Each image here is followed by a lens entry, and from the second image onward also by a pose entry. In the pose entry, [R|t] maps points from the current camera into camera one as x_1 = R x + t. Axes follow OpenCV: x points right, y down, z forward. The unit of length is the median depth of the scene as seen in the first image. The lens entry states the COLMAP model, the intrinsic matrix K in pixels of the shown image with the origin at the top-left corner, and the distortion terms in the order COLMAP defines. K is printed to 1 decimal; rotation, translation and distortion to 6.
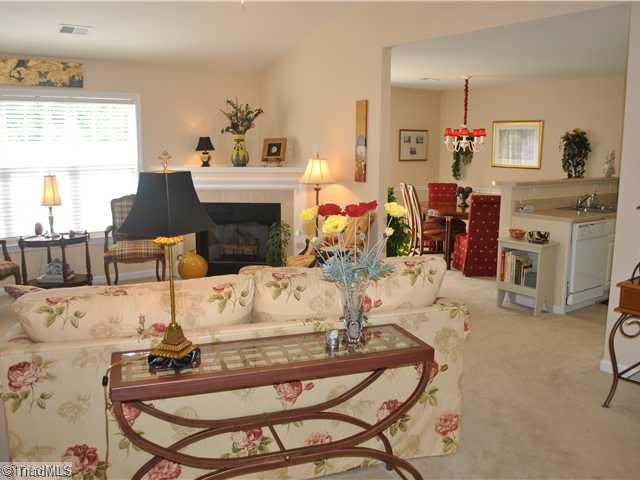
lens RADIAL K [[589.5, 0, 320.0], [0, 589.5, 240.0], [0, 0, 1]] dist [-0.074633, -0.013155]
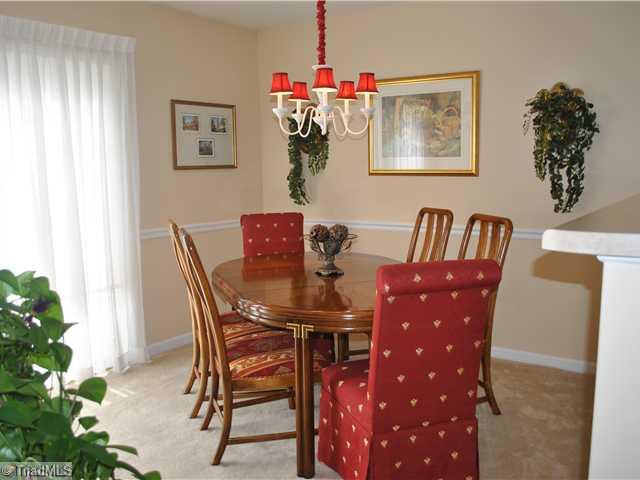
lens RADIAL K [[589.5, 0, 320.0], [0, 589.5, 240.0], [0, 0, 1]] dist [-0.074633, -0.013155]
pose [[0.955511, -0.057379, 0.289321, 0.119438], [0.066747, 0.997514, -0.022609, -0.068349], [-0.287304, 0.040915, 0.956965, 0.592101]]
